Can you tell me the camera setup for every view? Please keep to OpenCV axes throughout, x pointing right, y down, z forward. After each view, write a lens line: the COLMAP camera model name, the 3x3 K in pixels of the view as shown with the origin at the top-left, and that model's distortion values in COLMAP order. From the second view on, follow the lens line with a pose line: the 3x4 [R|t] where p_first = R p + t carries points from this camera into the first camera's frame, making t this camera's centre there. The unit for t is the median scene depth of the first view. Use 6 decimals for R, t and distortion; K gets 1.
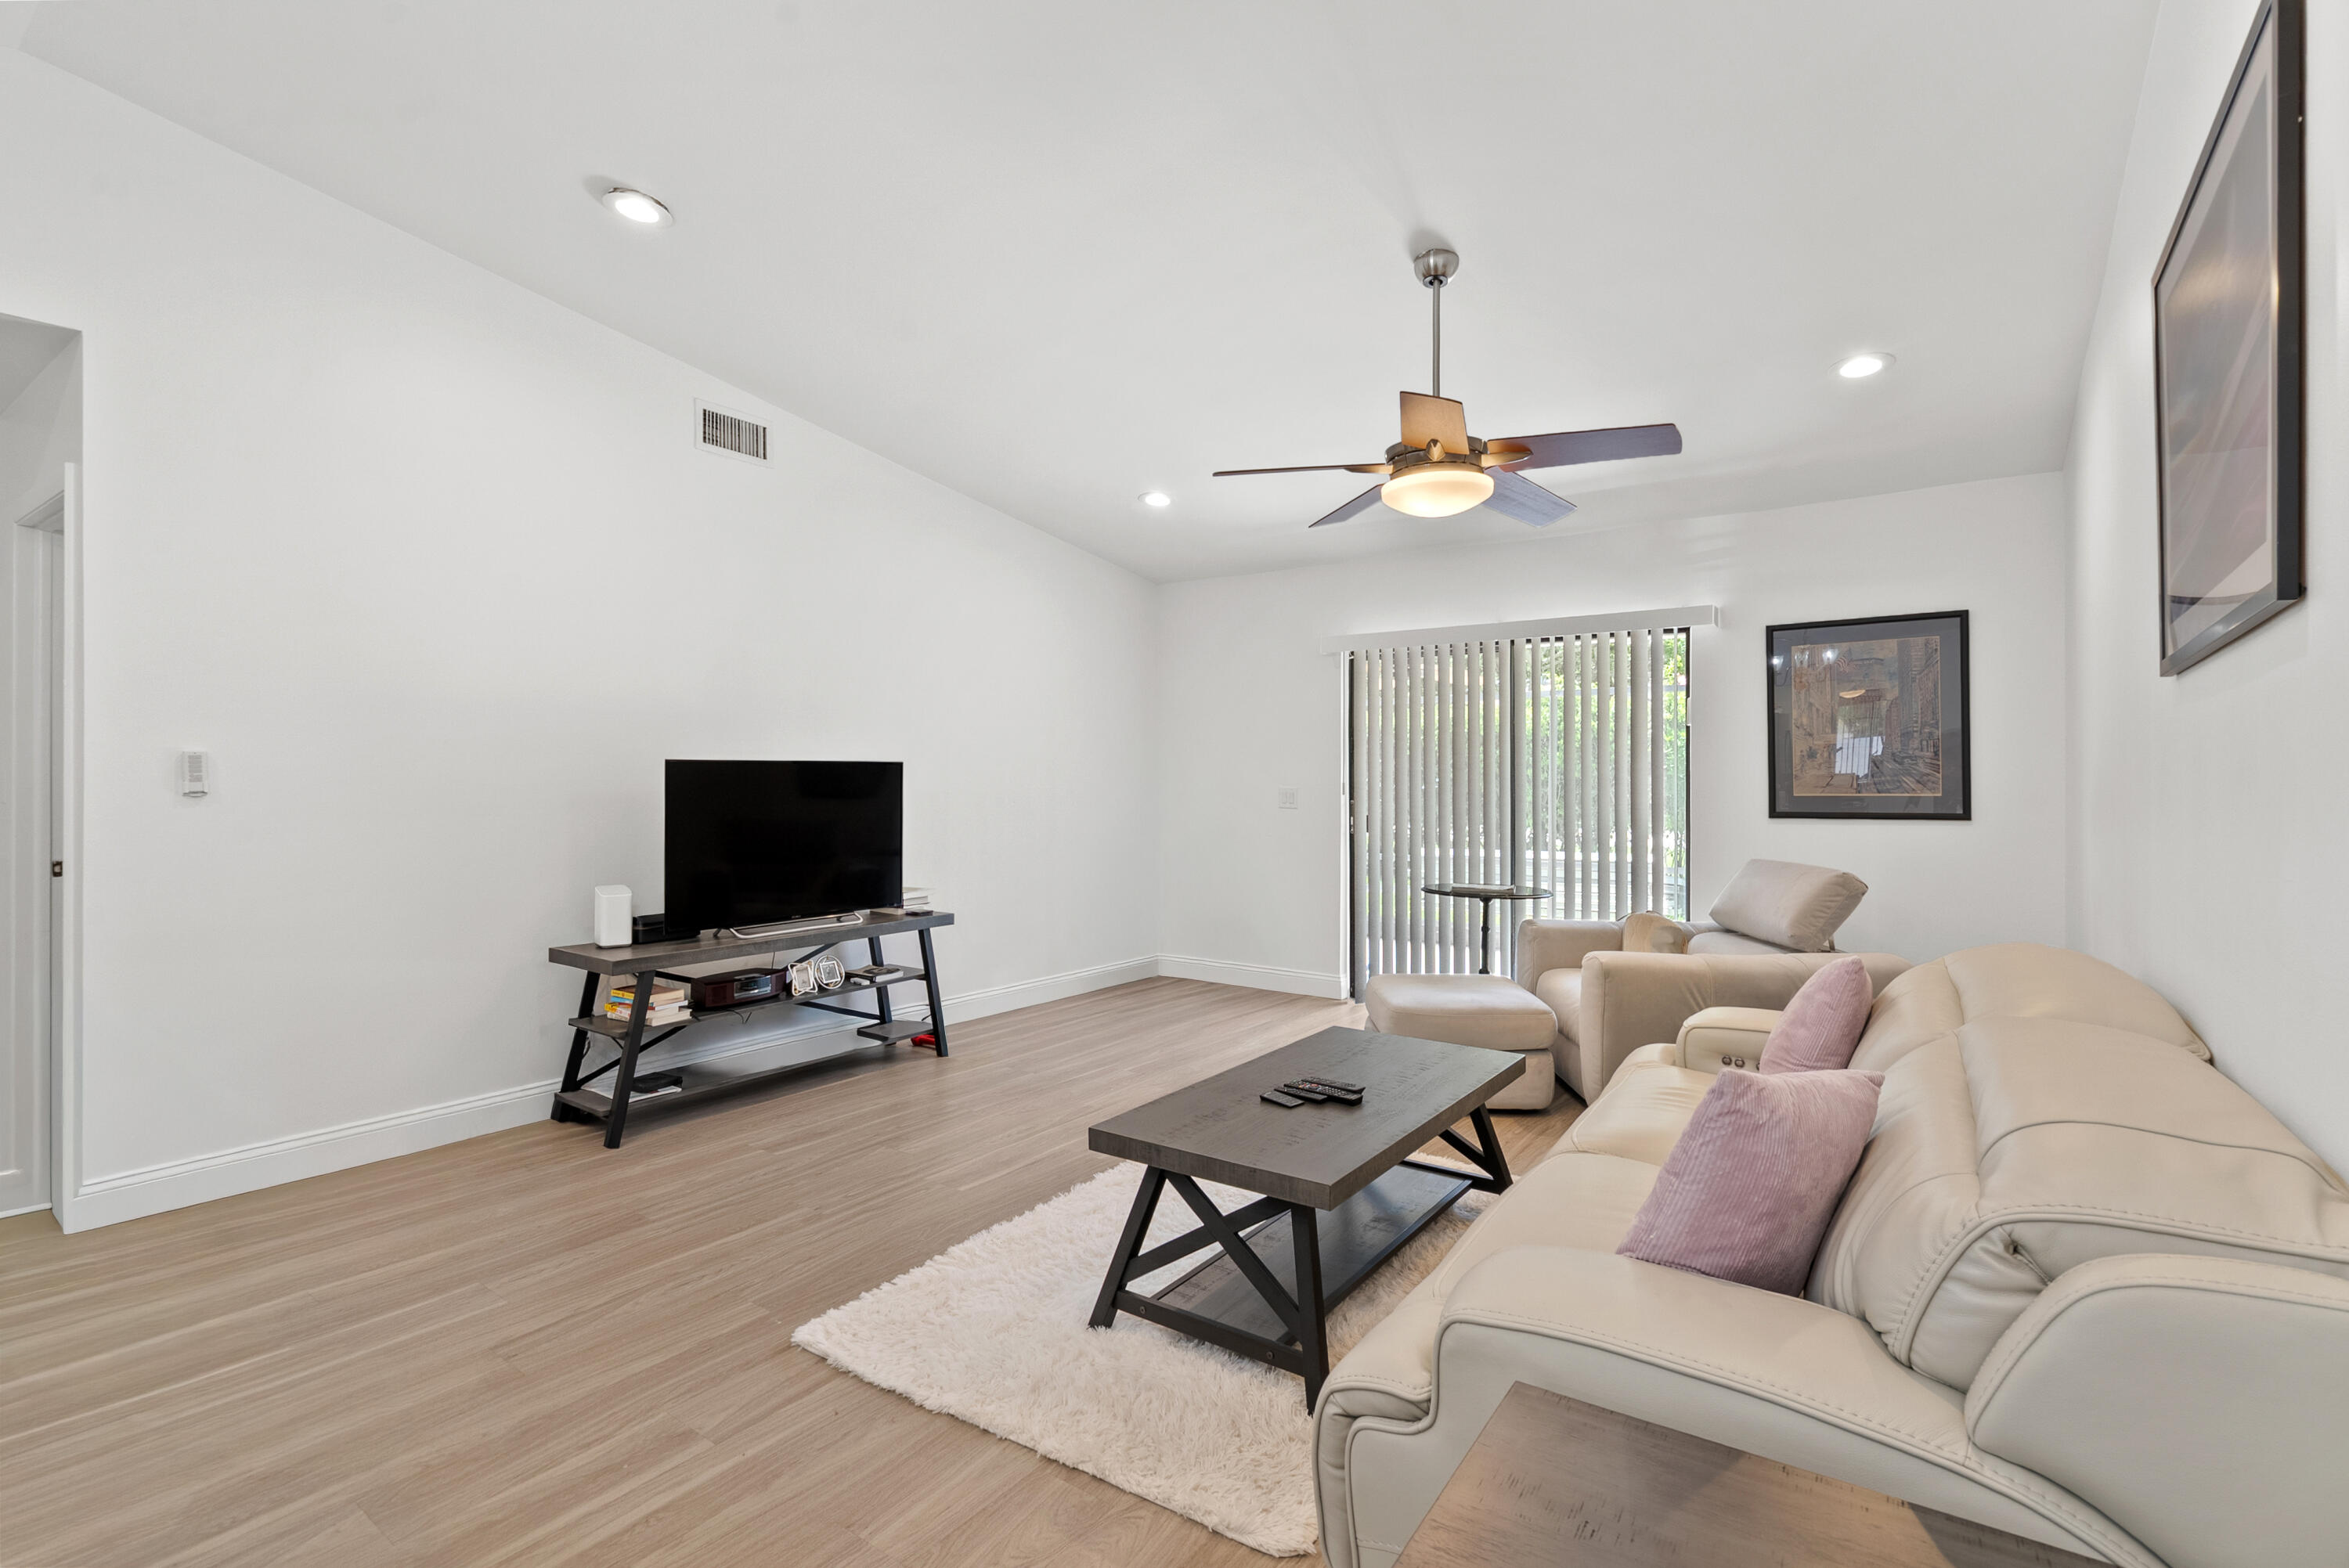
lens RADIAL K [[1070.0, 0, 1197.2], [0, 1070.0, 763.5], [0, 0, 1]] dist [-0.006812, 0.002927]
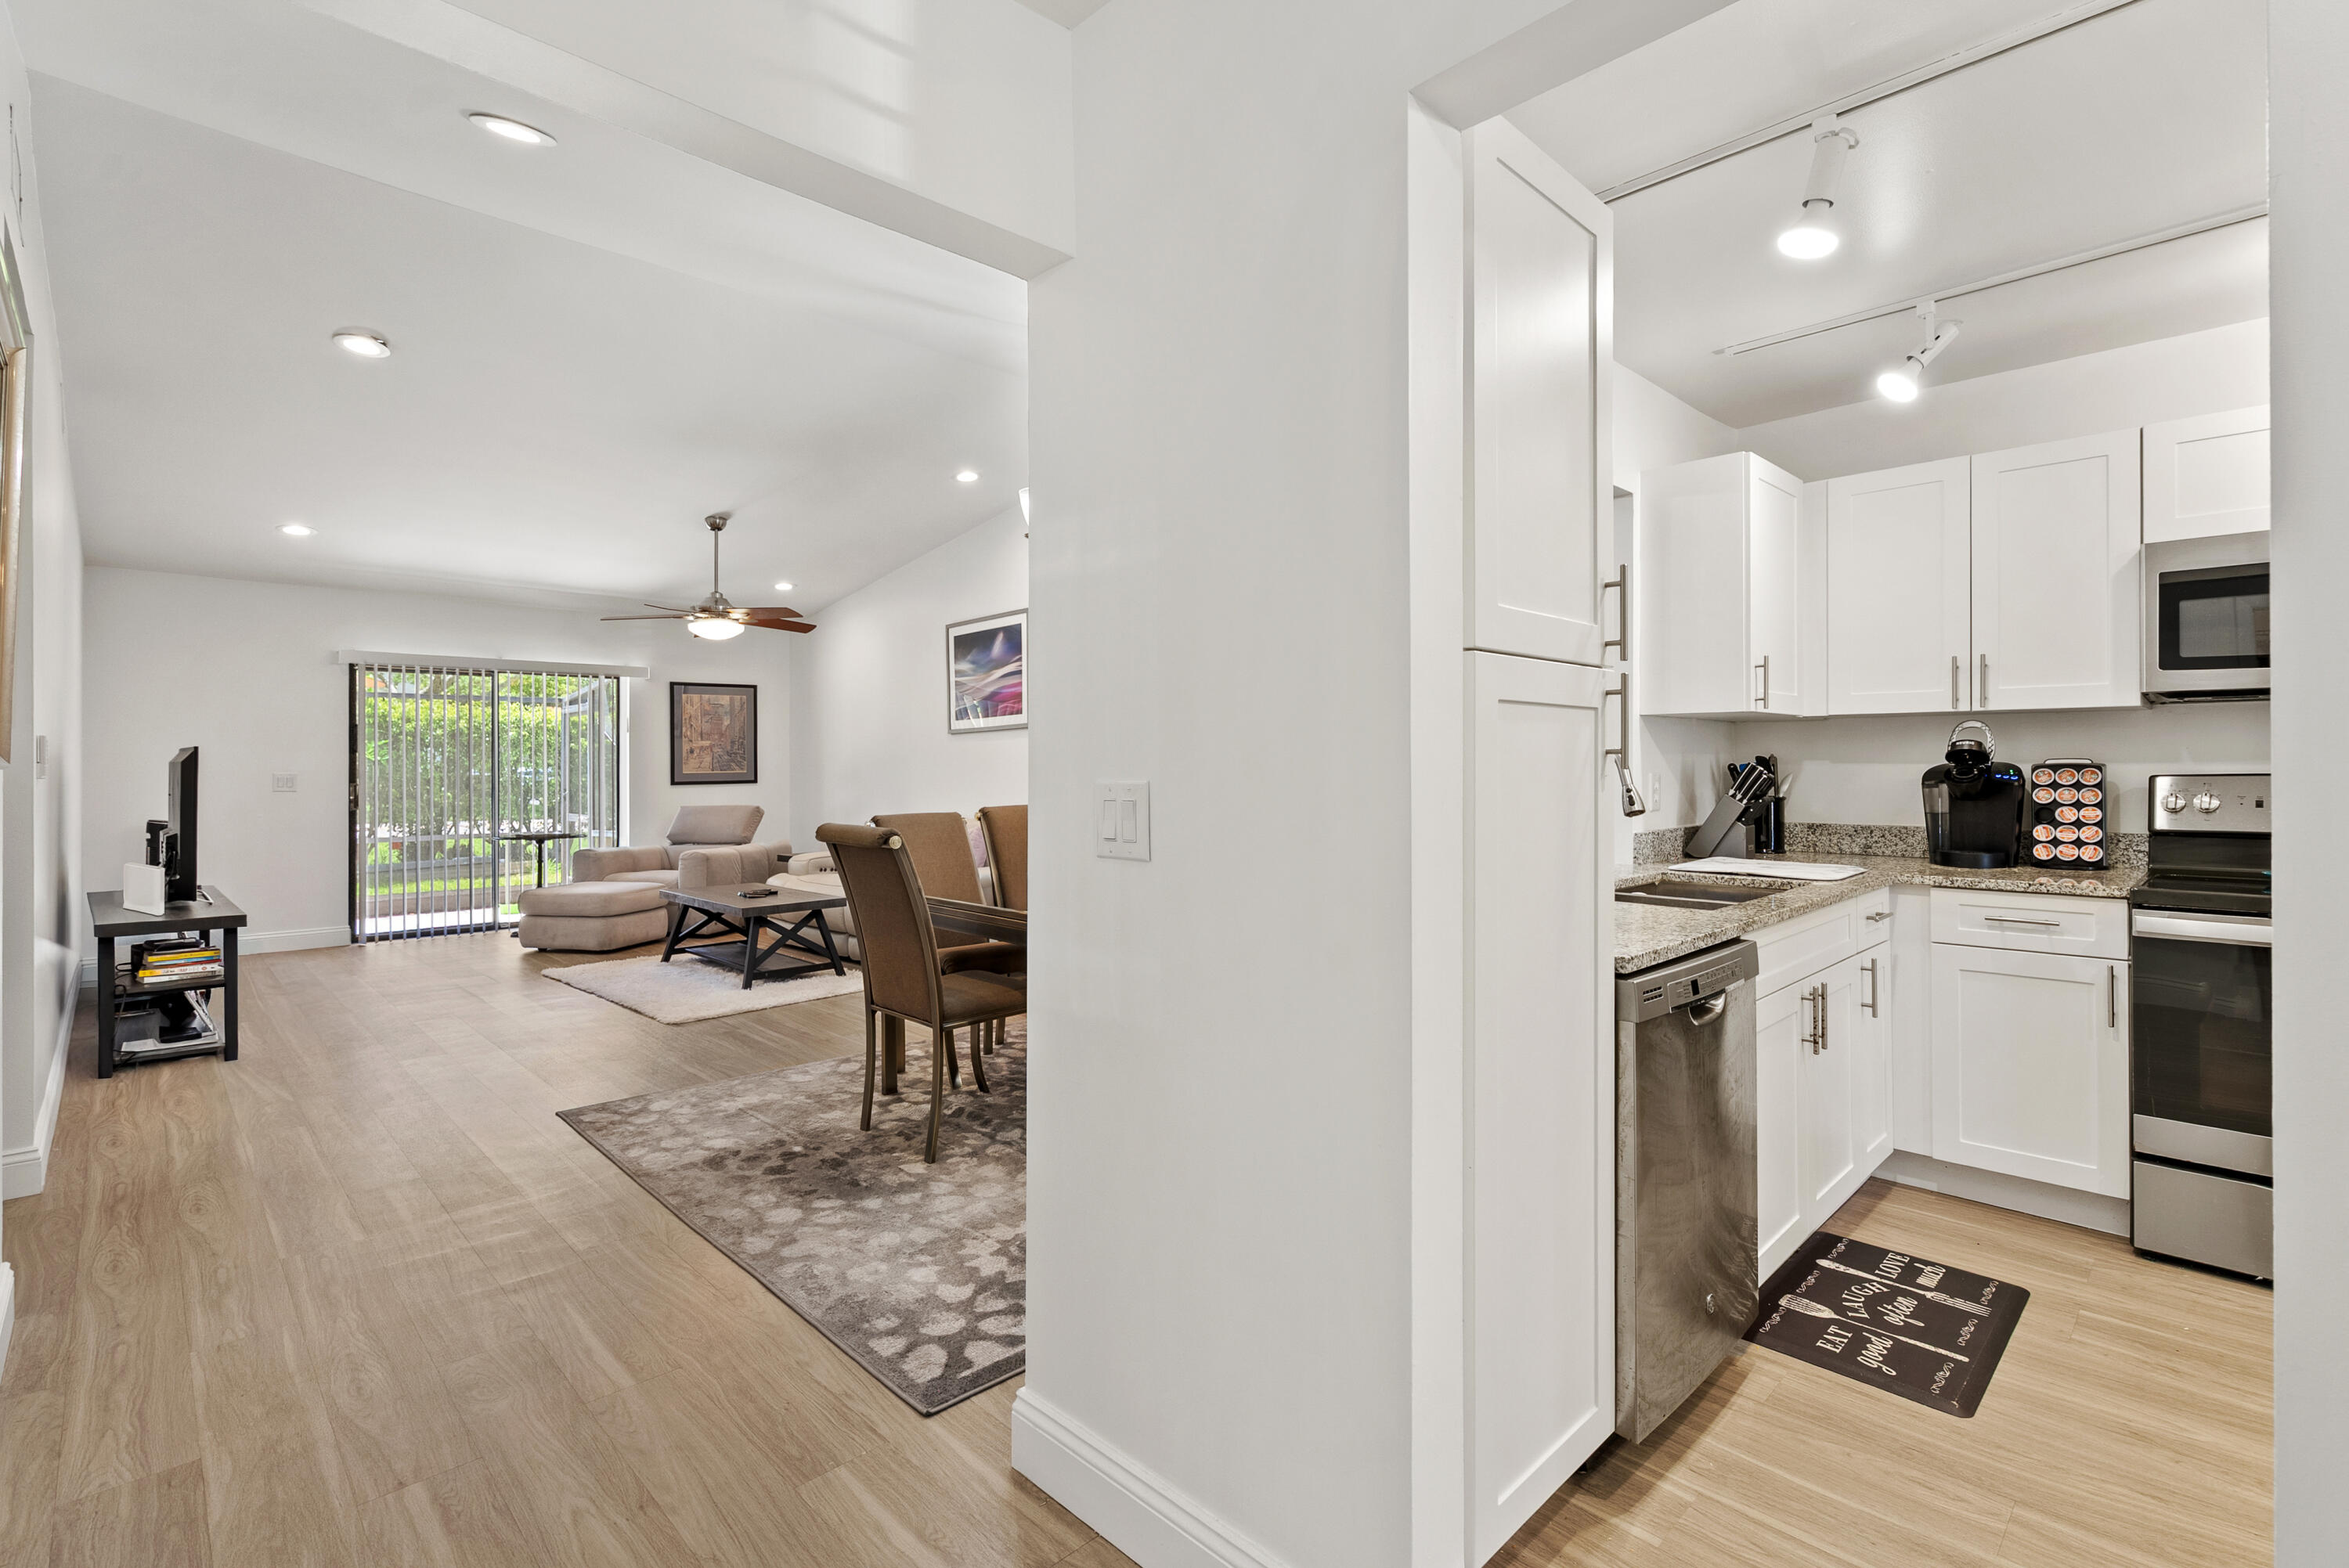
lens RADIAL K [[1070.0, 0, 1168.4], [0, 1070.0, 765.0], [0, 0, 1]] dist [-0.006812, 0.002927]
pose [[0.177060, -0.003217, 0.984195, -1.221882], [-0.004530, 0.999981, 0.004084, 0.004945], [-0.984190, -0.005182, 0.177042, -0.192879]]
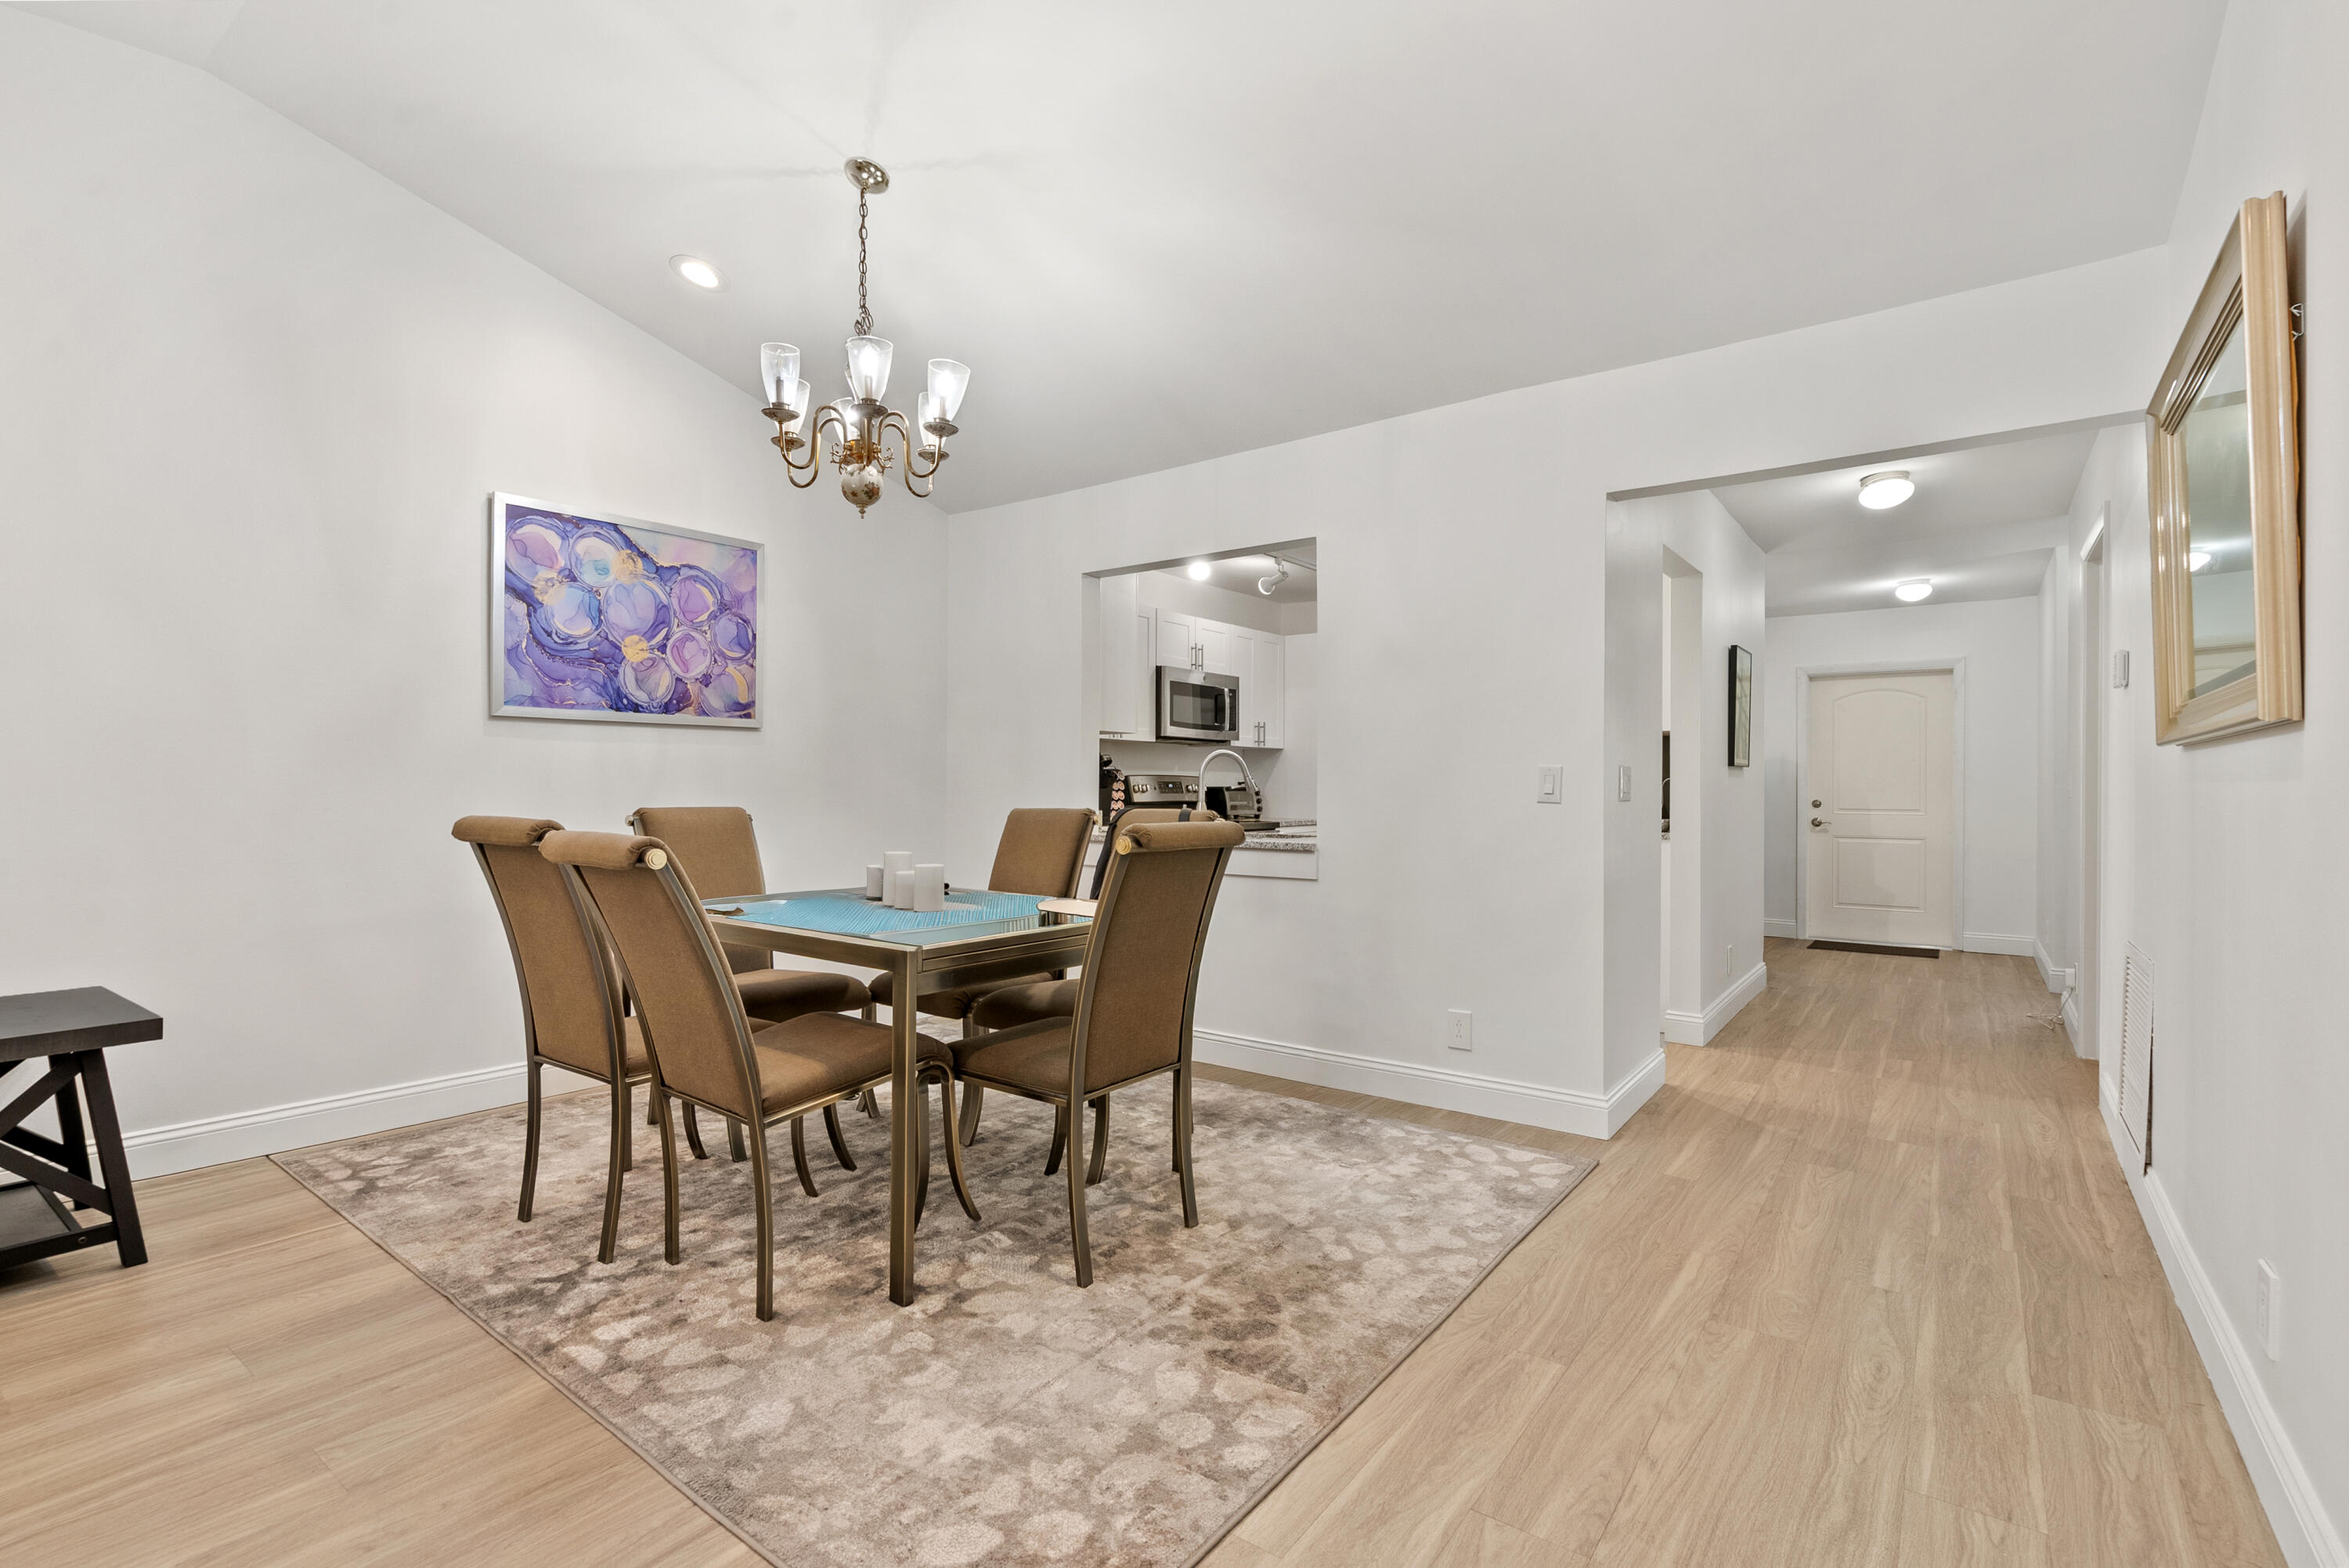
lens RADIAL K [[1070.0, 0, 1177.8], [0, 1070.0, 785.2], [0, 0, 1]] dist [-0.006812, 0.002927]
pose [[-0.999817, -0.006302, 0.018040, -0.526509], [-0.006498, 0.999920, -0.010853, 0.038861], [-0.017970, -0.010968, -0.999778, 0.709251]]
